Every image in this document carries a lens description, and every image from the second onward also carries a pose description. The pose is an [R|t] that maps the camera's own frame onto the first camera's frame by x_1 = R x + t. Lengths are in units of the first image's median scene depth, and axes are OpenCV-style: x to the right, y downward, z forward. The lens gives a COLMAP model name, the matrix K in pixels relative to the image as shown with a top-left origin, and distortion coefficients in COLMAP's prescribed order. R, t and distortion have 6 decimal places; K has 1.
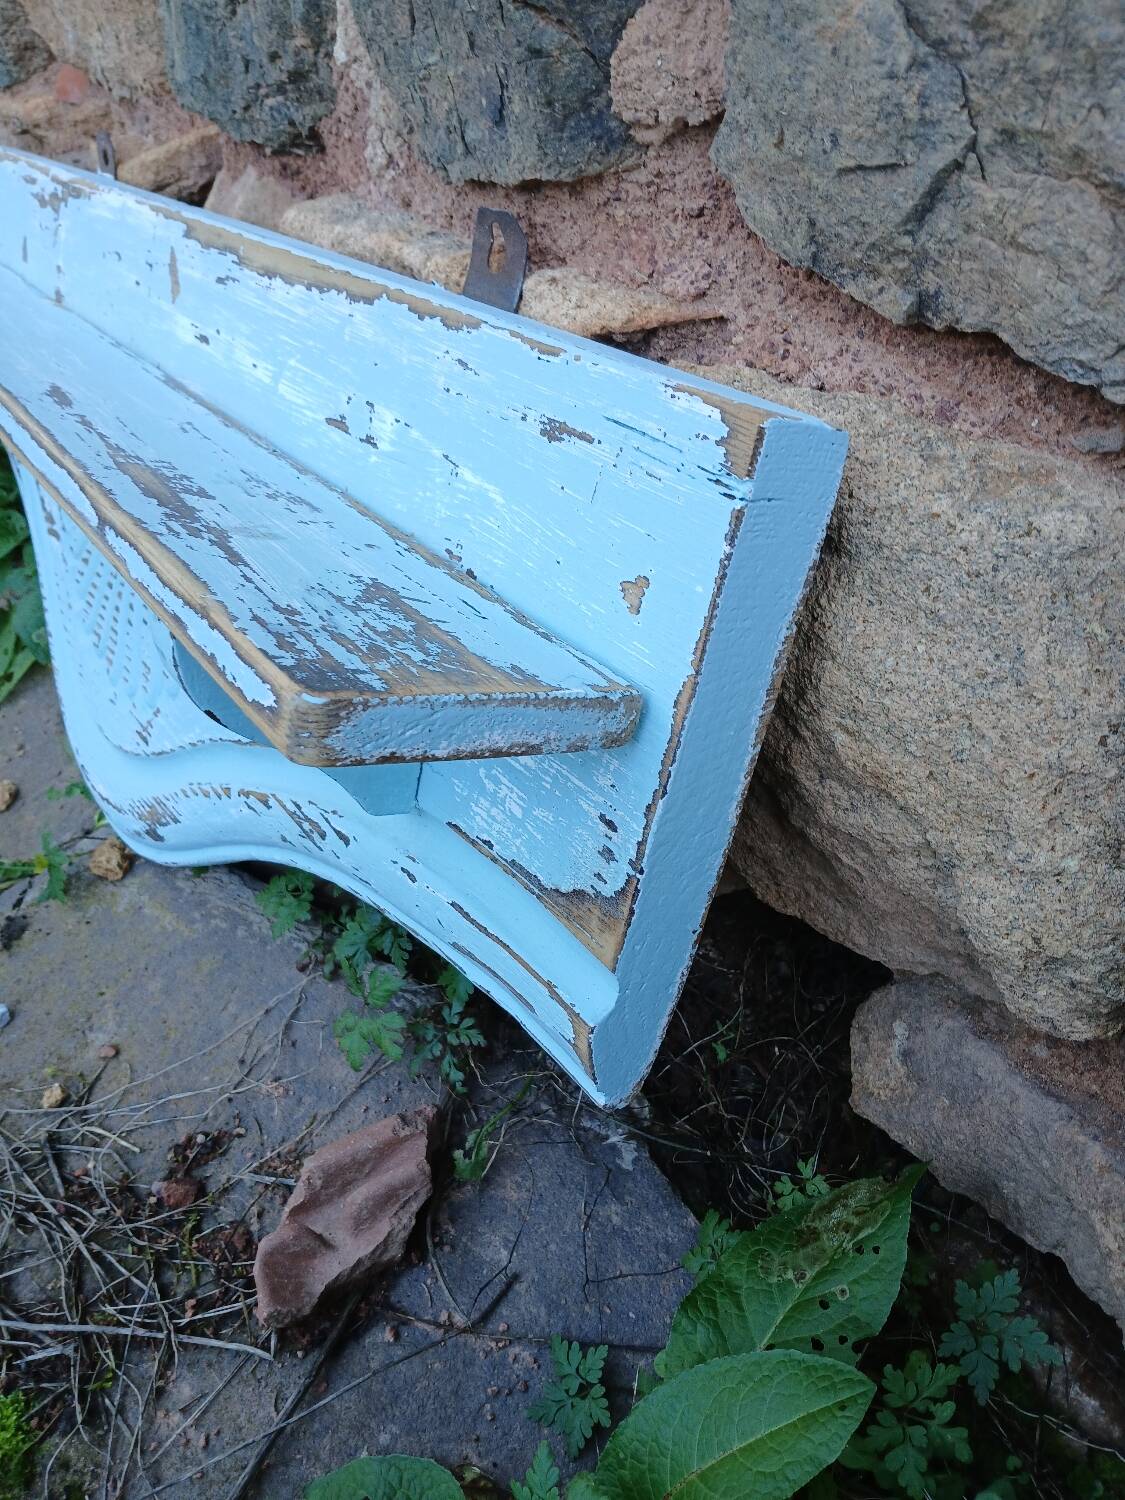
lens RADIAL K [[1188.7, 0, 562.5], [0, 1188.7, 750.0], [0, 0, 1]] dist [0.008892, -0.066176]
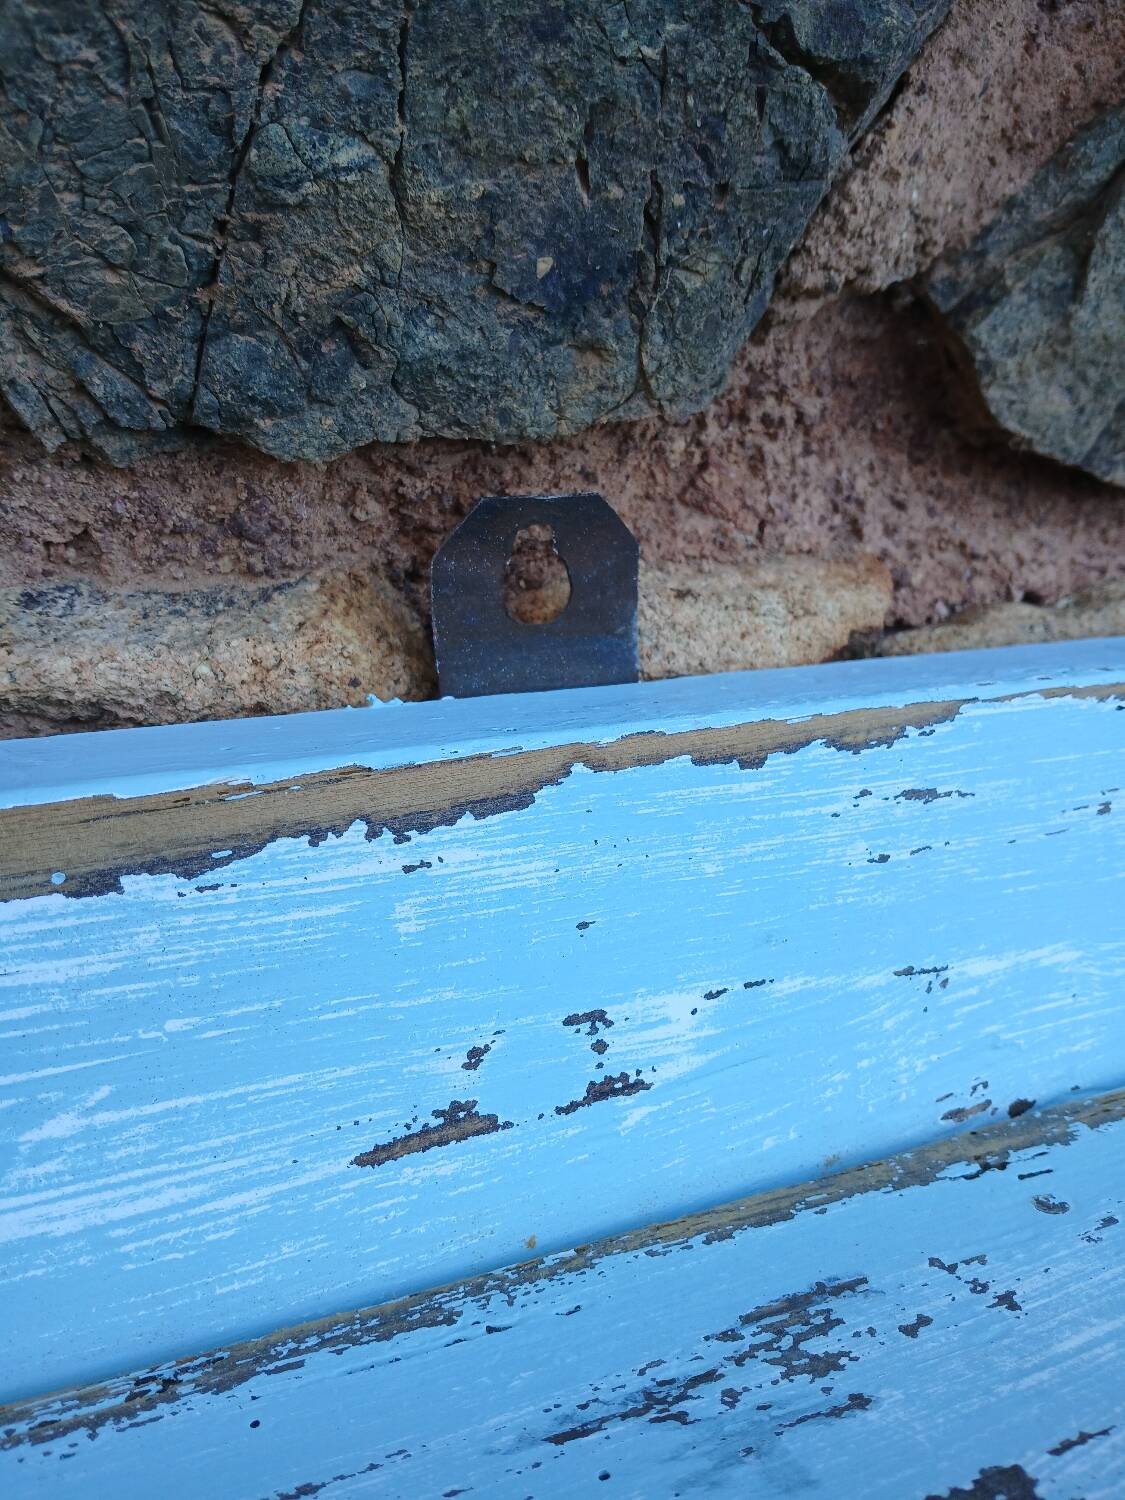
lens RADIAL K [[1164.2, 0, 562.6], [0, 1164.2, 745.6], [0, 0, 1]] dist [0.105230, -0.256070]
pose [[0.199304, -0.431339, 0.879900, -0.427874], [0.444541, 0.840004, 0.311090, -0.449554], [-0.873305, 0.329150, 0.359164, 0.761868]]
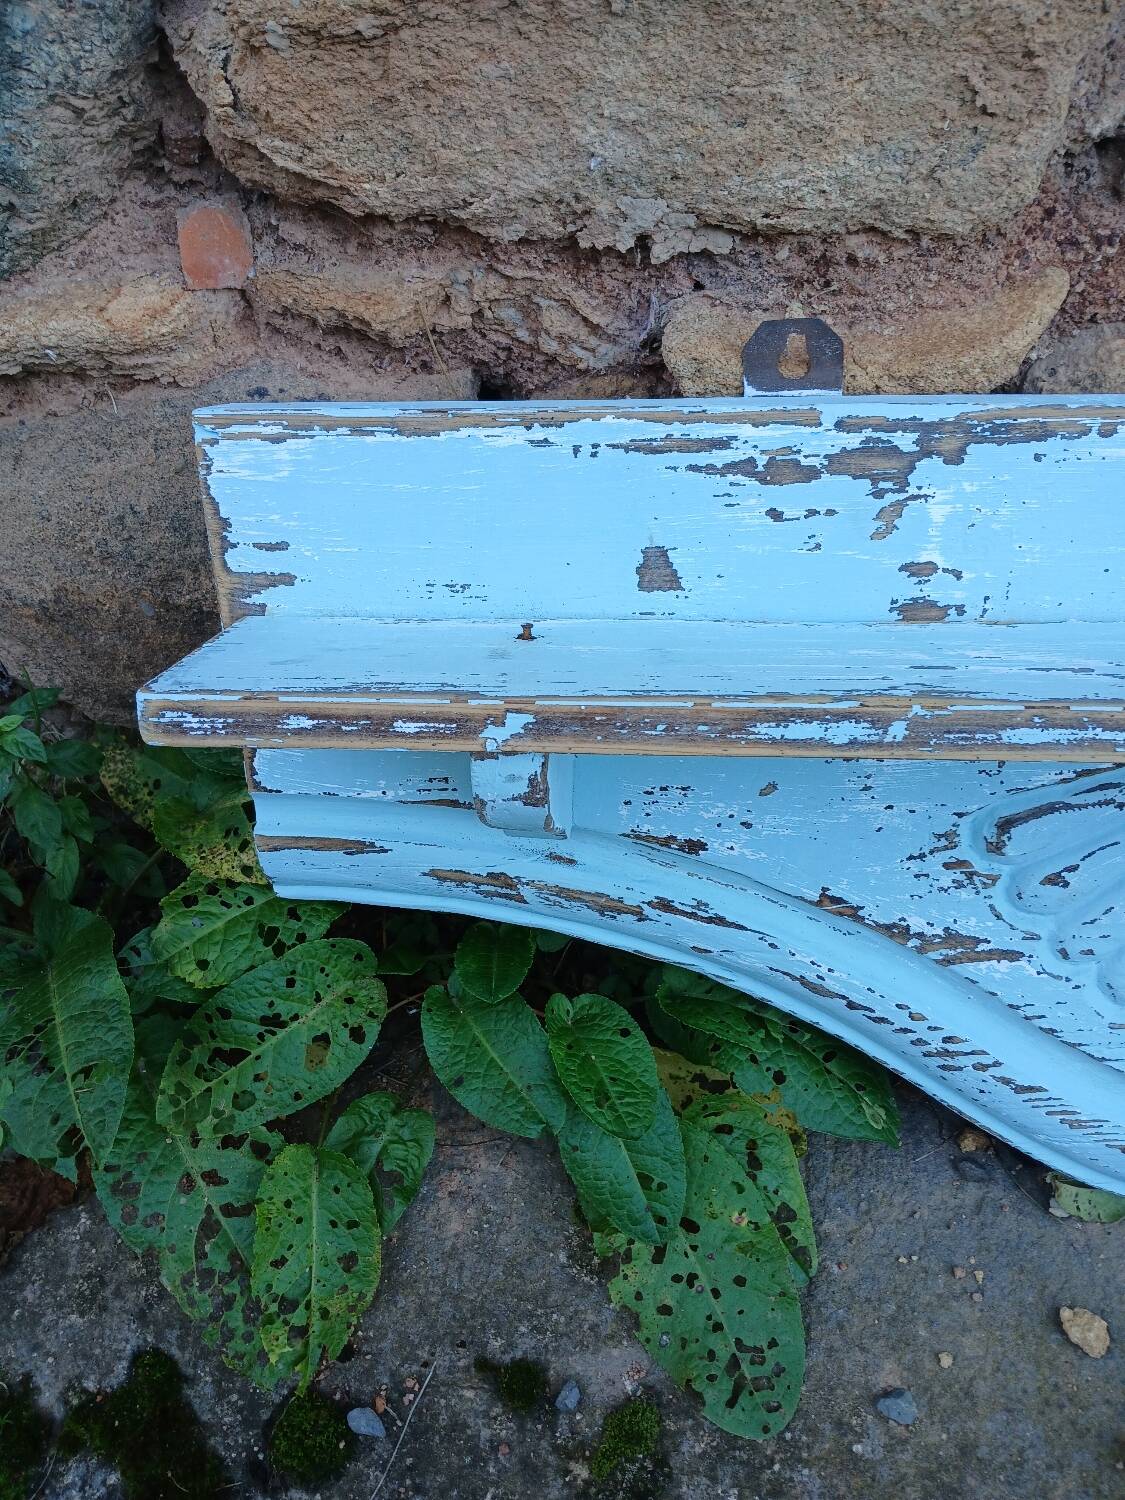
lens RADIAL K [[1164.2, 0, 562.6], [0, 1164.2, 745.6], [0, 0, 1]] dist [0.105230, -0.256070]
pose [[0.633116, -0.486492, 0.602071, -1.464158], [0.448941, 0.864410, 0.226379, -0.854895], [-0.630568, 0.126970, 0.765678, 1.071557]]
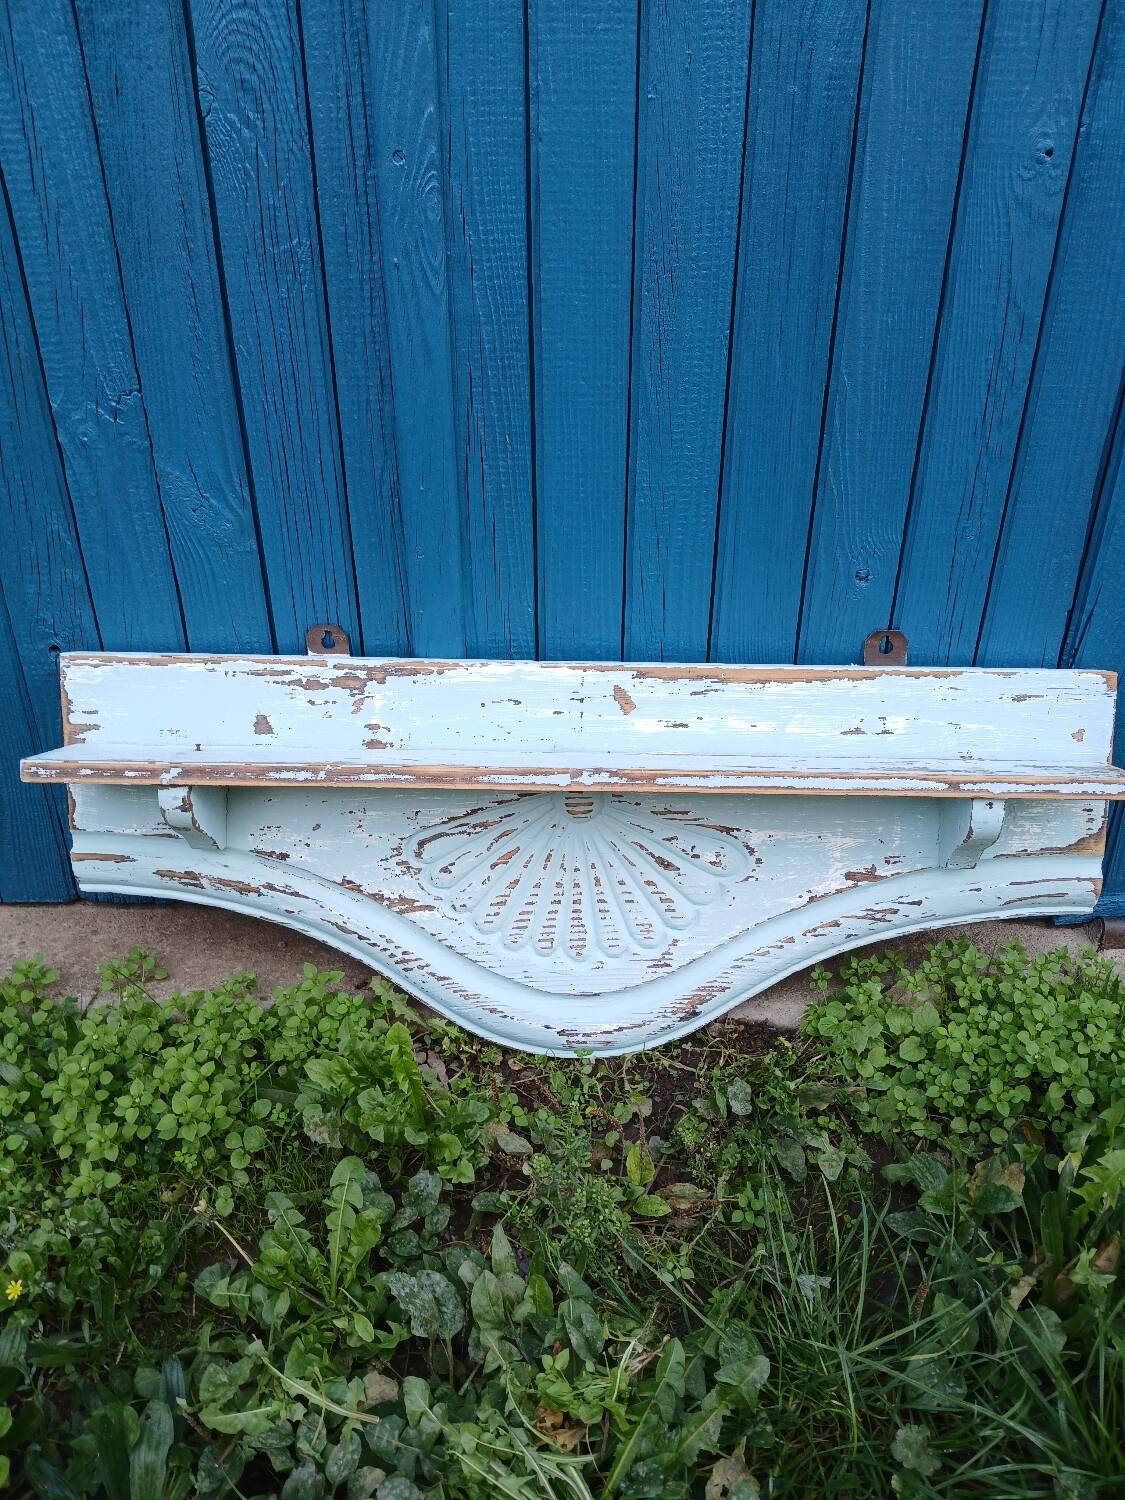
lens RADIAL K [[1160.8, 0, 566.4], [0, 1160.8, 740.6], [0, 0, 1]] dist [0.141075, -0.345021]
pose [[0.586374, -0.311574, 0.747721, -2.076253], [0.423033, 0.904978, 0.045353, -0.565748], [-0.690802, 0.289717, 0.662462, -0.083600]]
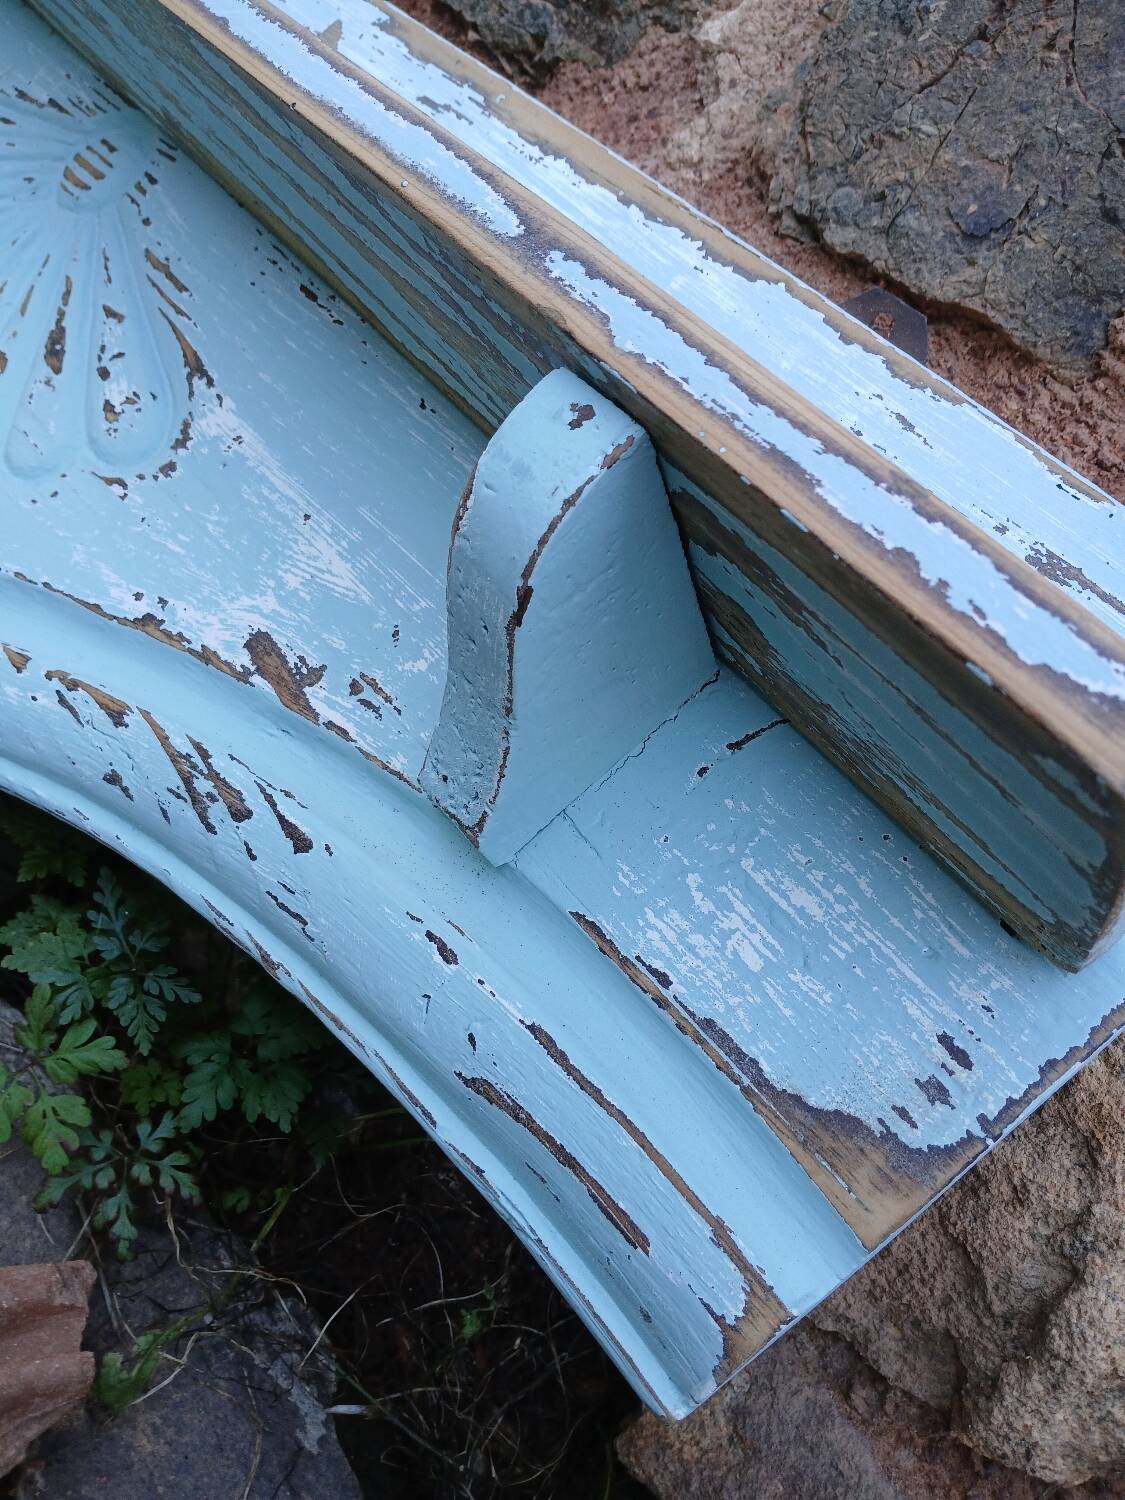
lens RADIAL K [[1151.4, 0, 580.8], [0, 1151.4, 744.5], [0, 0, 1]] dist [0.086795, -0.197191]
pose [[0.706482, 0.532442, 0.466249, -0.391358], [-0.433655, 0.846308, -0.309365, 0.156962], [-0.559309, 0.016369, 0.828798, 0.383419]]
